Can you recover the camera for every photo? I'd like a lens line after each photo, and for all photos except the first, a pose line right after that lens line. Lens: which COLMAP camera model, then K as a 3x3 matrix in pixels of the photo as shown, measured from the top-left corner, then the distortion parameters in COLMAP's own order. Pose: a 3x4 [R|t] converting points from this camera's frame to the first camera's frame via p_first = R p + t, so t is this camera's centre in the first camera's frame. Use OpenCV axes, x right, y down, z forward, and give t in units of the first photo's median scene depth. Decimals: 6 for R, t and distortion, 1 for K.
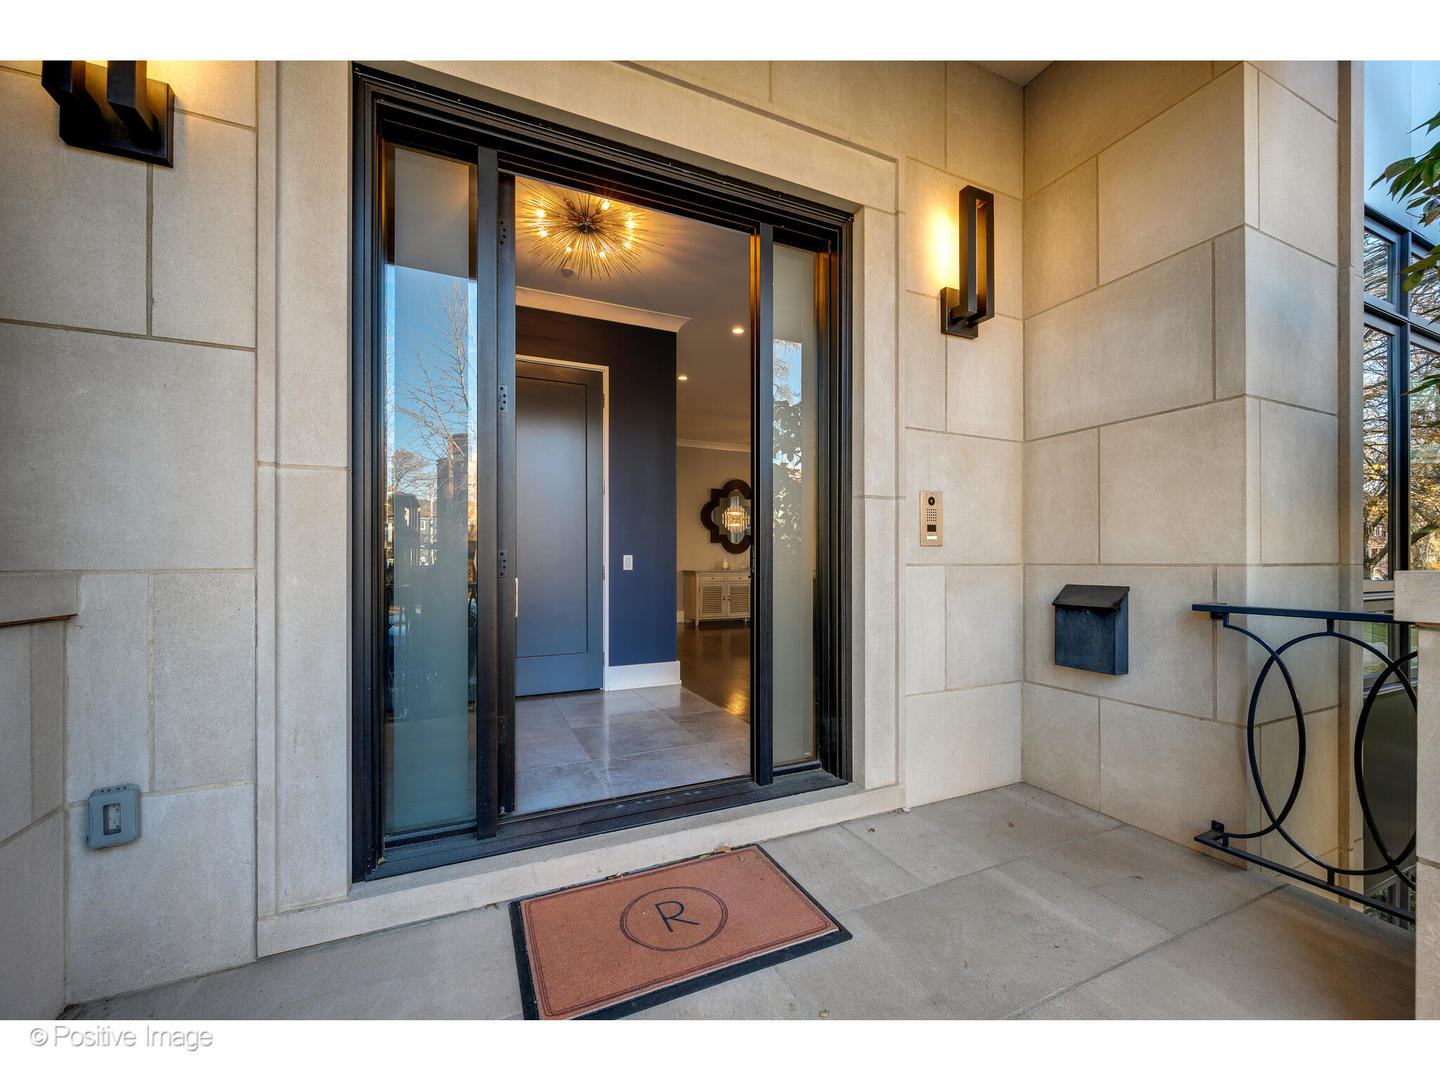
lens RADIAL K [[566.8, 0, 722.0], [0, 566.8, 553.5], [0, 0, 1]] dist [-0.000939, -0.000033]
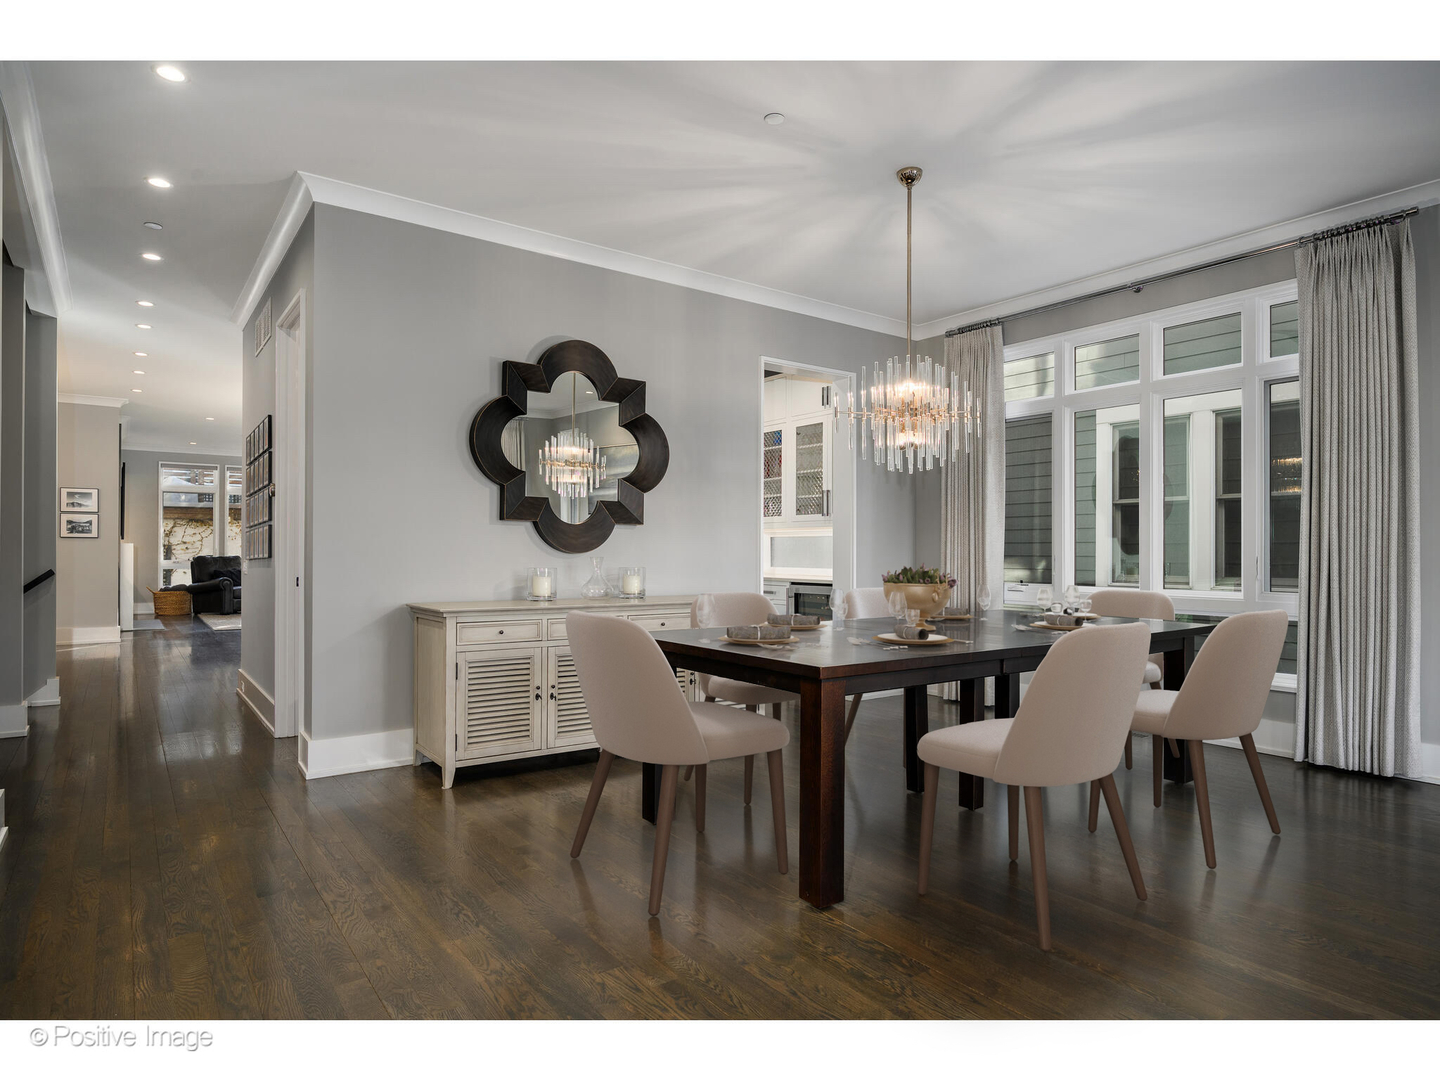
lens RADIAL K [[807.1, 0, 715.9], [0, 807.1, 550.9], [0, 0, 1]] dist [0.000278, -0.000708]
pose [[0.977809, 0.004190, 0.209458, 0.005558], [-0.005881, 0.999955, 0.007451, -0.004997], [-0.209418, -0.008518, 0.977789, 0.512465]]
